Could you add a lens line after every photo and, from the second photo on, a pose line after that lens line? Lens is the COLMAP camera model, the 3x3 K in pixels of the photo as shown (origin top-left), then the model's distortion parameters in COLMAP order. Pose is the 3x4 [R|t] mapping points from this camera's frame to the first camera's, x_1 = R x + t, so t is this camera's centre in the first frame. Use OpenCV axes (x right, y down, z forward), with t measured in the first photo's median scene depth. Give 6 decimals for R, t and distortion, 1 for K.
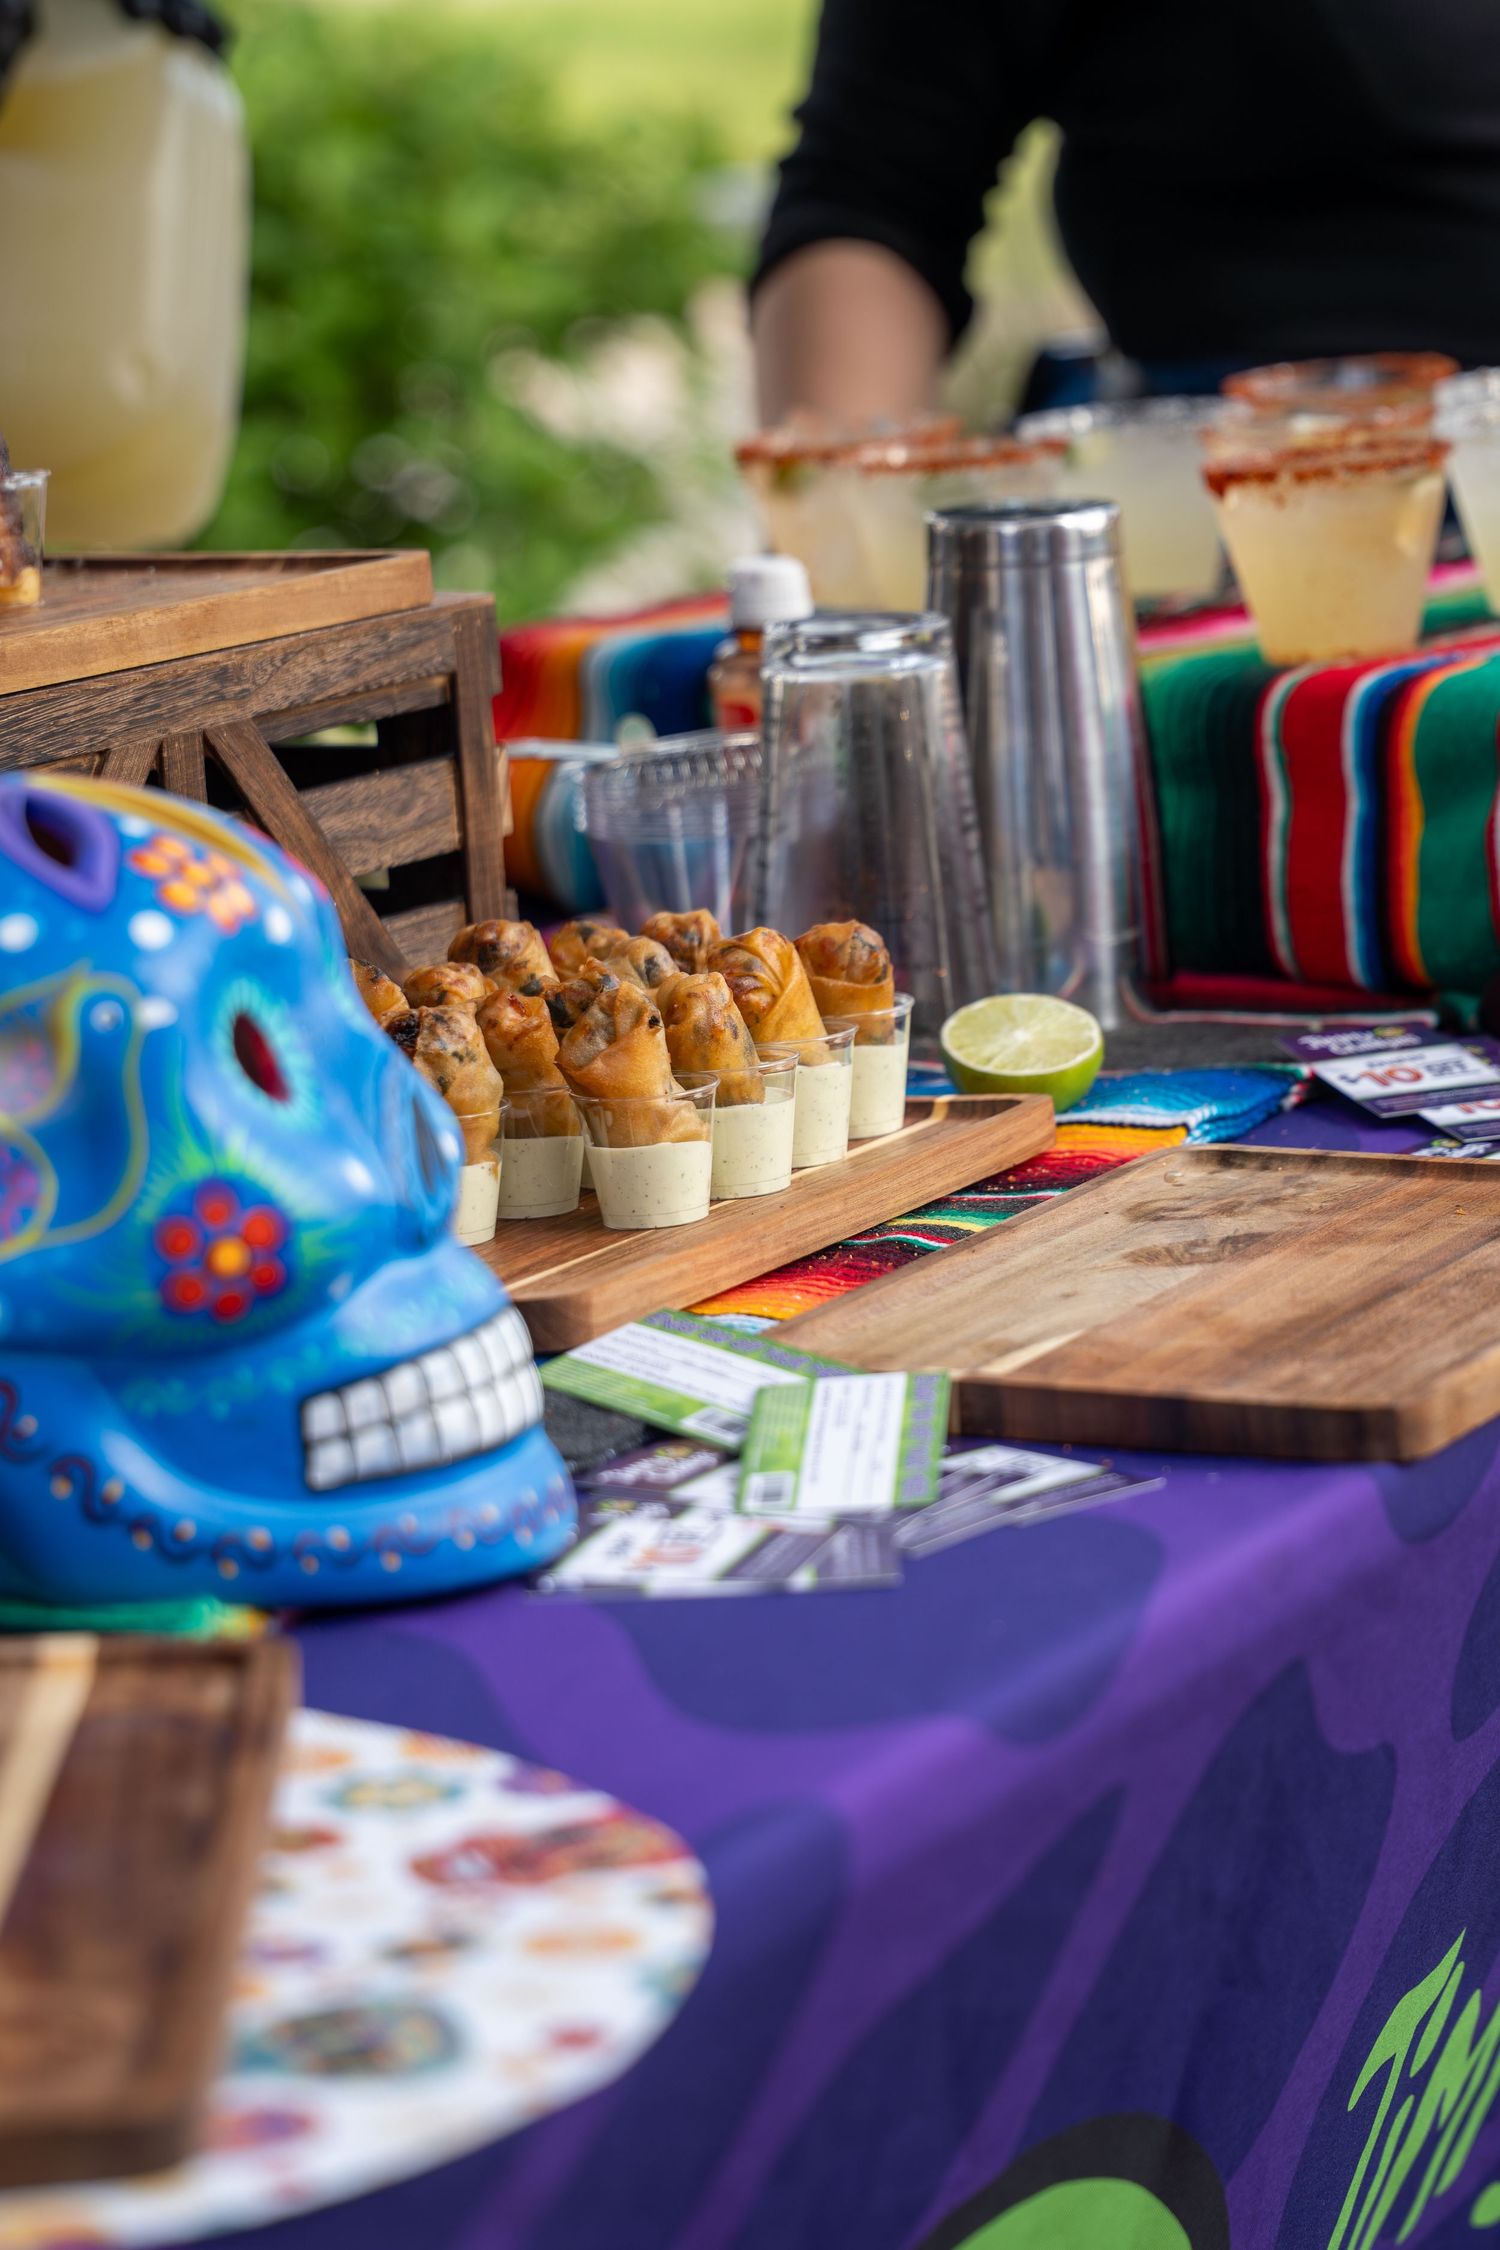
lens RADIAL K [[6541.4, 0, 750.0], [0, 6541.4, 1125.0], [0, 0, 1]] dist [0.497104, -0.110746]
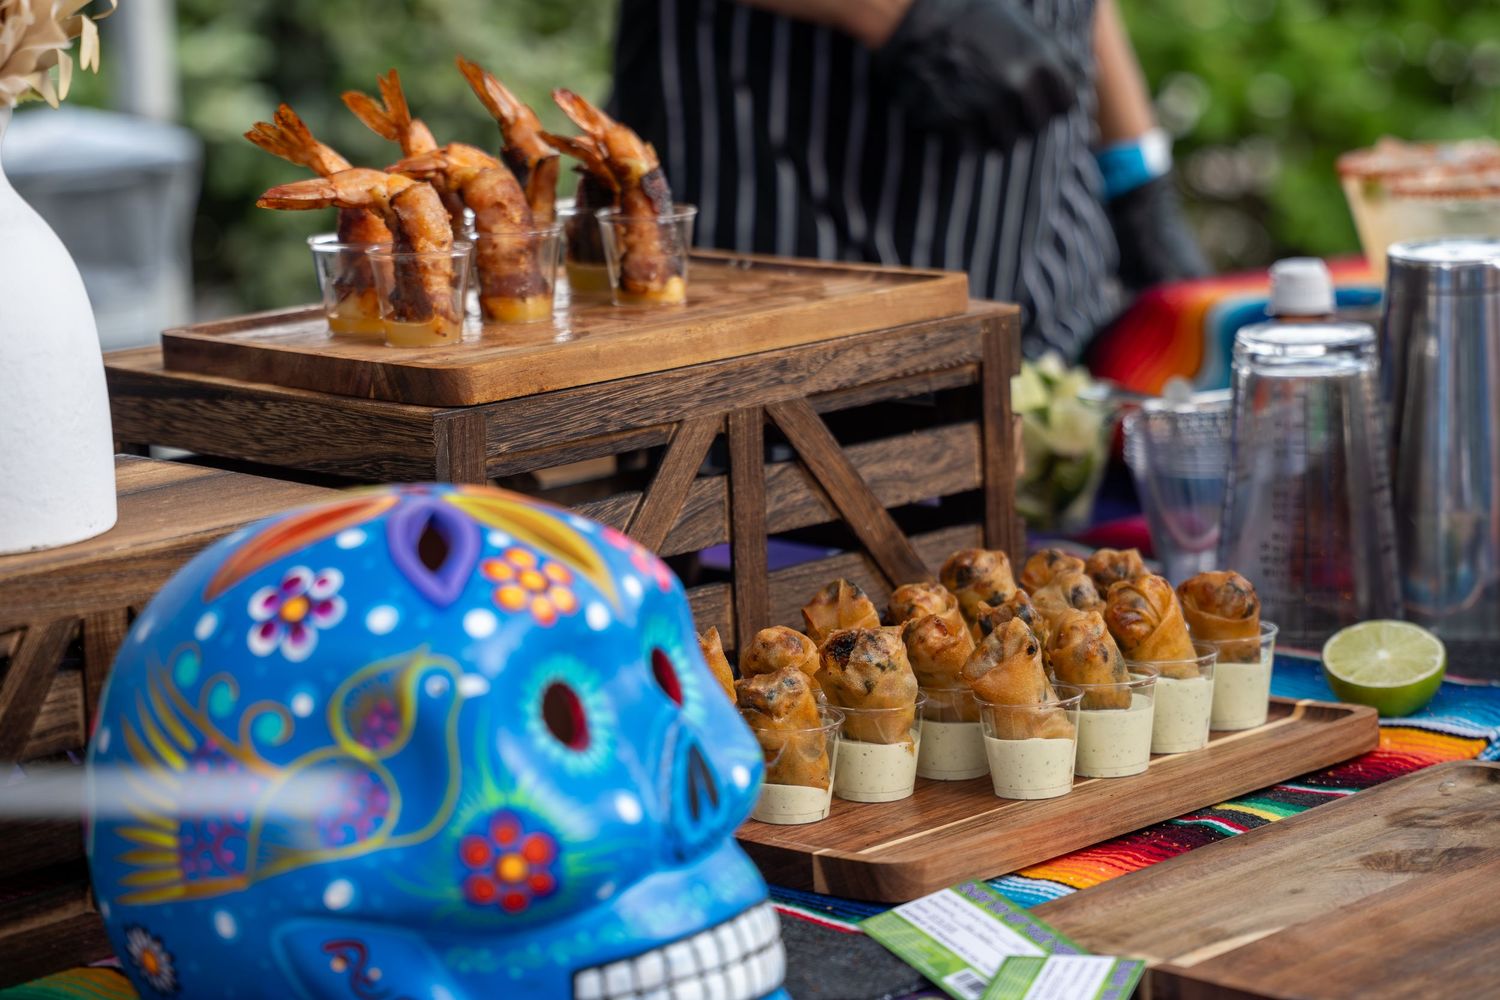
lens RADIAL K [[4360.9, 0, 750.0], [0, 4360.9, 500.0], [0, 0, 1]] dist [0.497104, -0.110746]
pose [[0.968216, 0.070049, -0.240105, 0.142115], [-0.066220, 0.997517, 0.023990, -0.063535], [0.241189, -0.007328, 0.970451, 0.099129]]
